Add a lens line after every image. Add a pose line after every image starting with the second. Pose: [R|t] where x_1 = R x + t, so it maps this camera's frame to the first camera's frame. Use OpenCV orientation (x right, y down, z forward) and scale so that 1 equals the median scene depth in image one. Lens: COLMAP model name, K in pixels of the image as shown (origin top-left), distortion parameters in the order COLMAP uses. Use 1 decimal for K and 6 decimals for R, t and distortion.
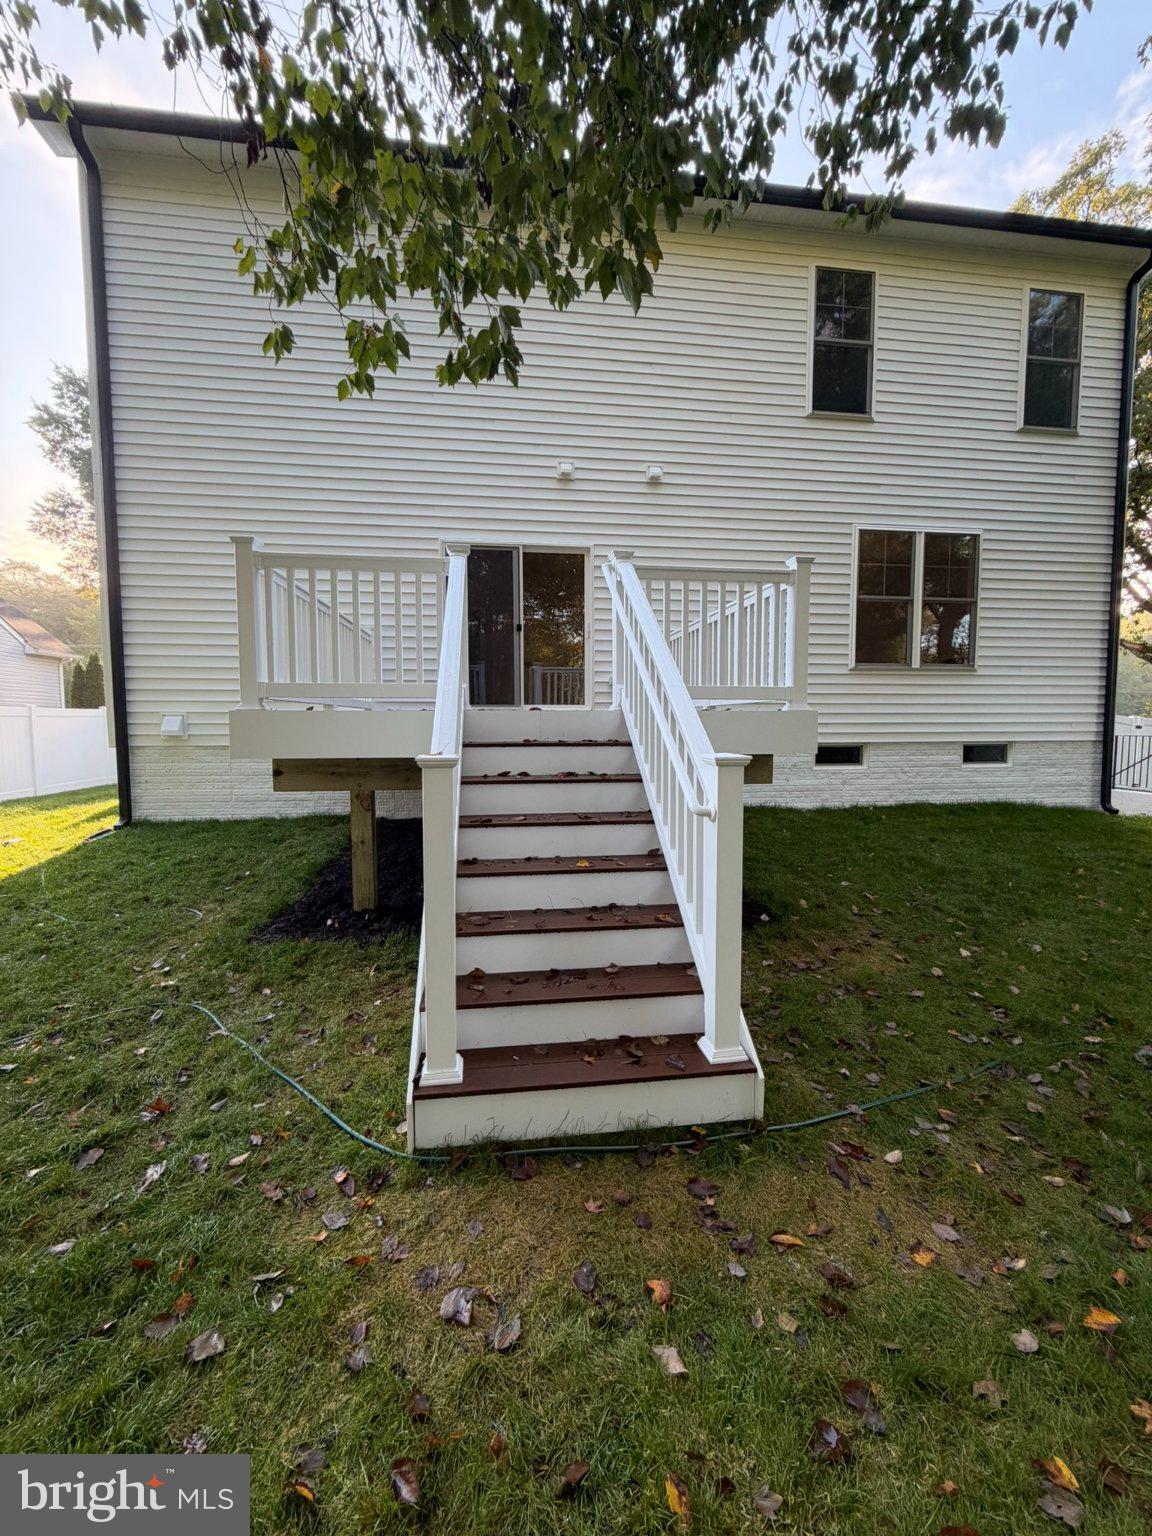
lens RADIAL K [[600.1, 0, 578.5], [0, 600.1, 765.6], [0, 0, 1]] dist [-0.000250, 0.000013]
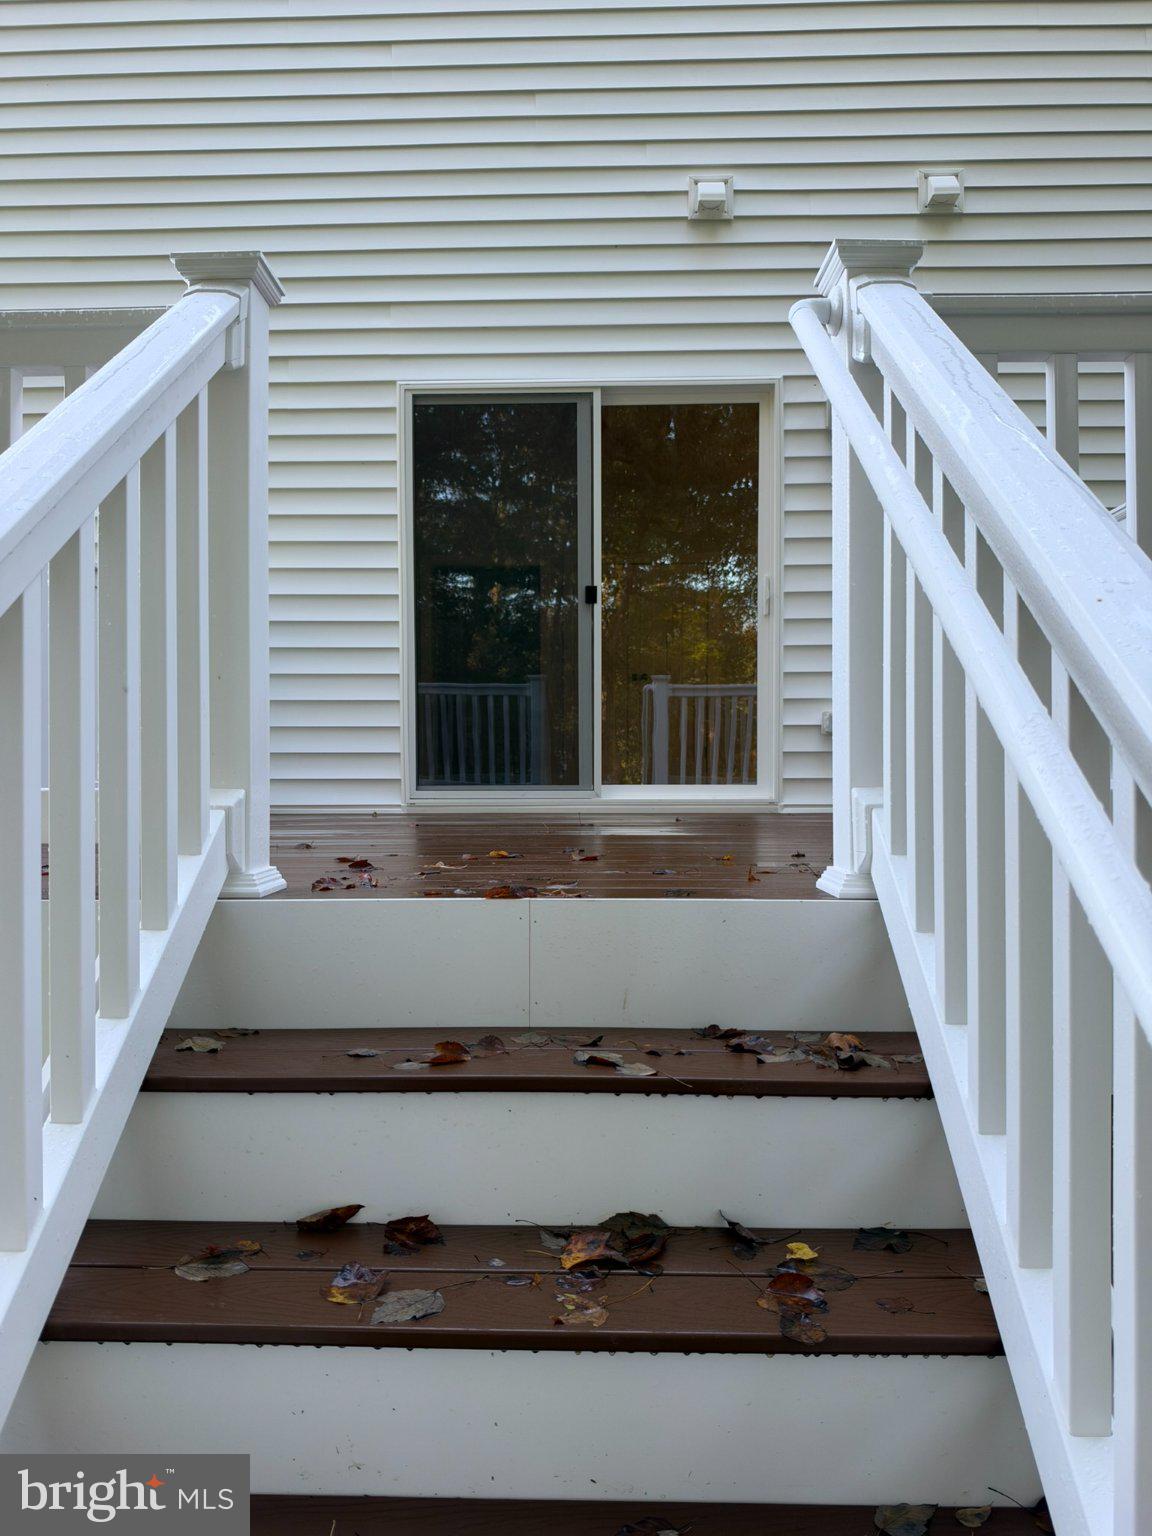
lens RADIAL K [[1077.7, 0, 584.2], [0, 1077.7, 772.1], [0, 0, 1]] dist [0.163562, -0.396289]
pose [[0.986233, 0.001876, -0.165353, 0.016426], [-0.013941, 0.997319, -0.071832, -0.058164], [0.164775, 0.073148, 0.983615, 0.299116]]
